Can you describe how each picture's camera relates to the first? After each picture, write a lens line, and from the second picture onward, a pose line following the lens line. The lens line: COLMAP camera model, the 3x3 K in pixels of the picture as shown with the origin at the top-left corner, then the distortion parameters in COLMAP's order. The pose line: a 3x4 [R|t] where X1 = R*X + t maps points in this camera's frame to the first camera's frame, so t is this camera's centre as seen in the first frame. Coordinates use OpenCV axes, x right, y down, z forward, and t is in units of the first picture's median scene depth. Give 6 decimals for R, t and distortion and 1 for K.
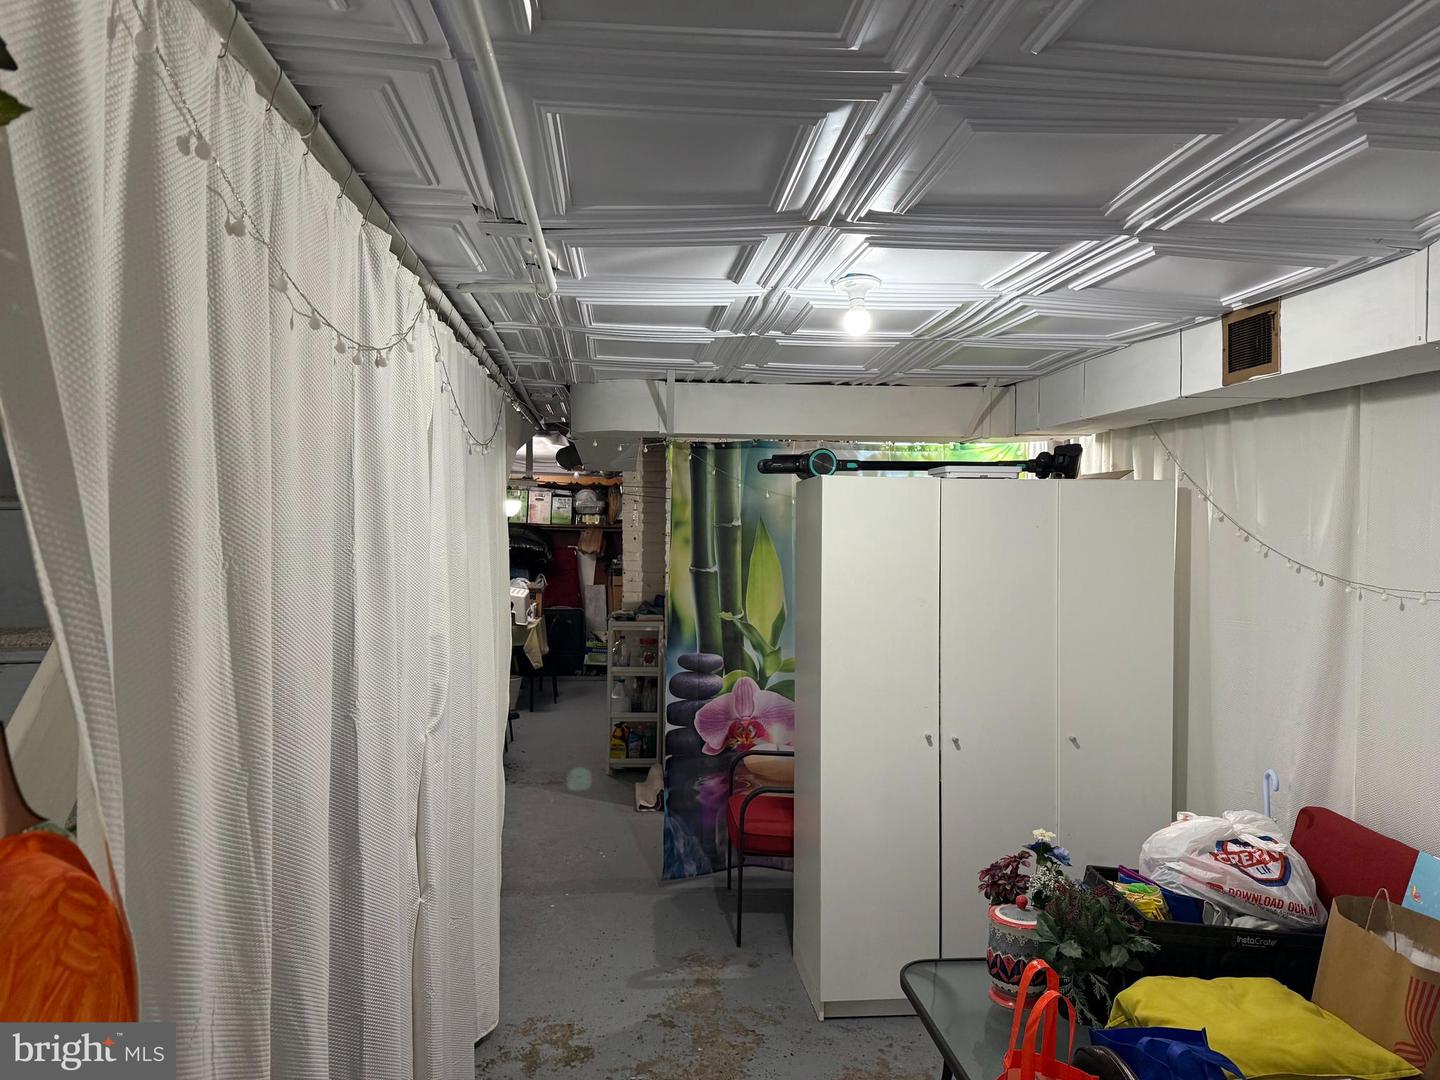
lens RADIAL K [[1015.2, 0, 720.0], [0, 1015.2, 540.0], [0, 0, 1]] dist [0.122903, -0.166516]
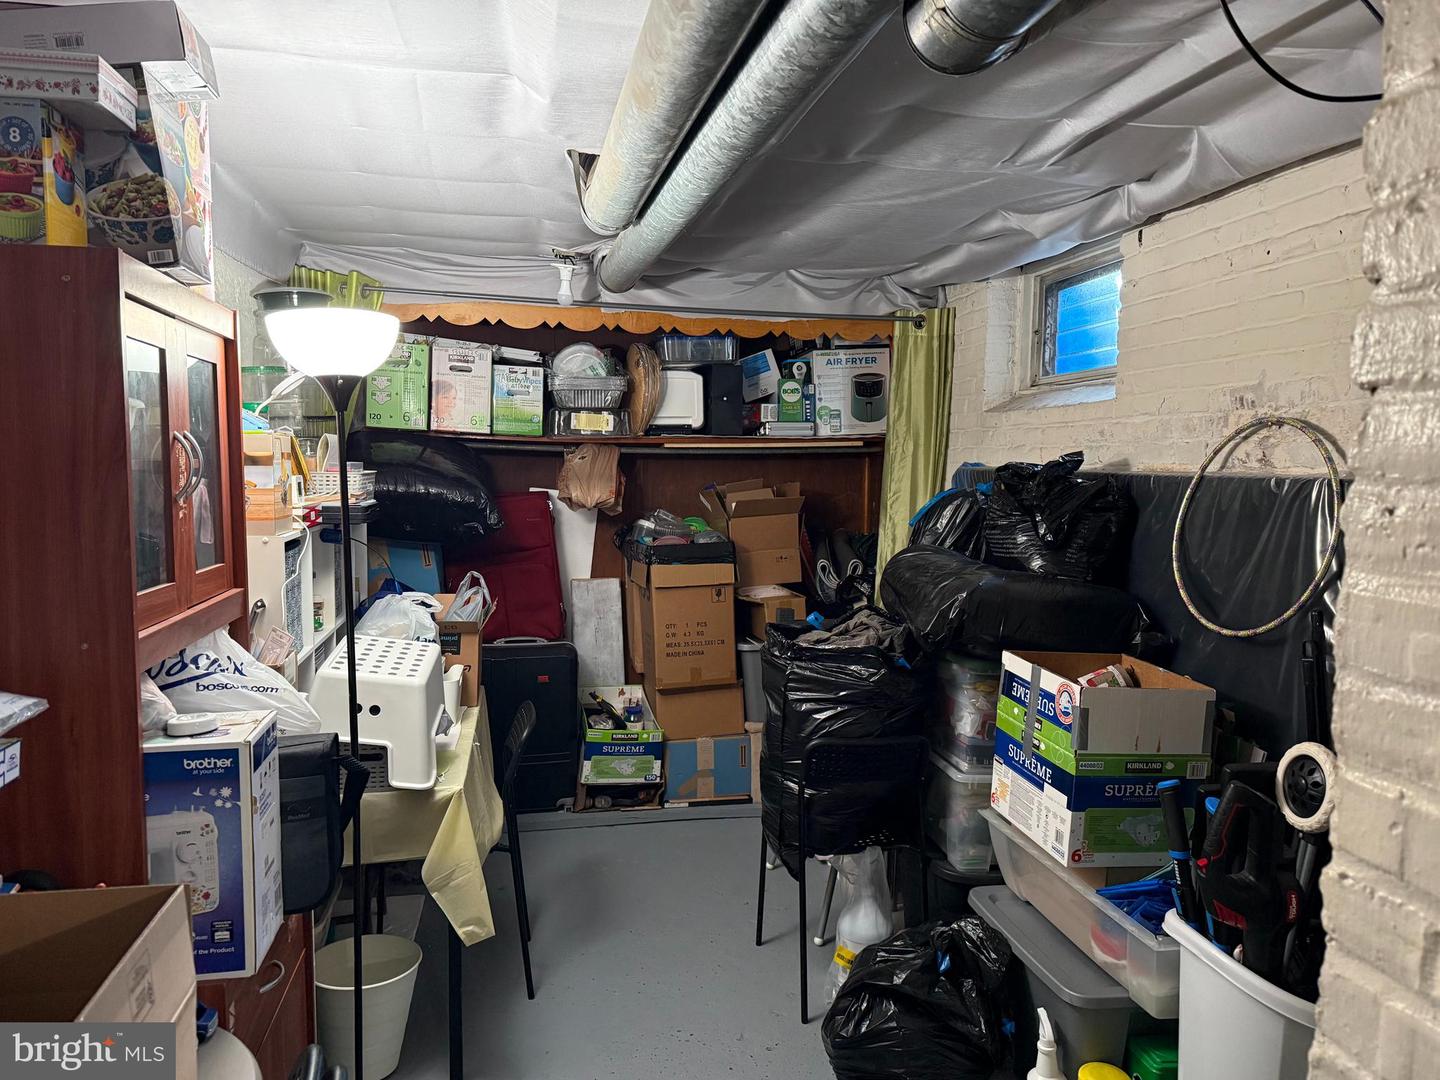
lens RADIAL K [[1015.2, 0, 720.0], [0, 1015.2, 540.0], [0, 0, 1]] dist [0.122903, -0.166516]
pose [[0.996106, -0.005960, 0.087962, -0.112459], [0.000041, 0.997743, 0.067142, -0.001088], [-0.088163, -0.066877, 0.993858, 0.594503]]
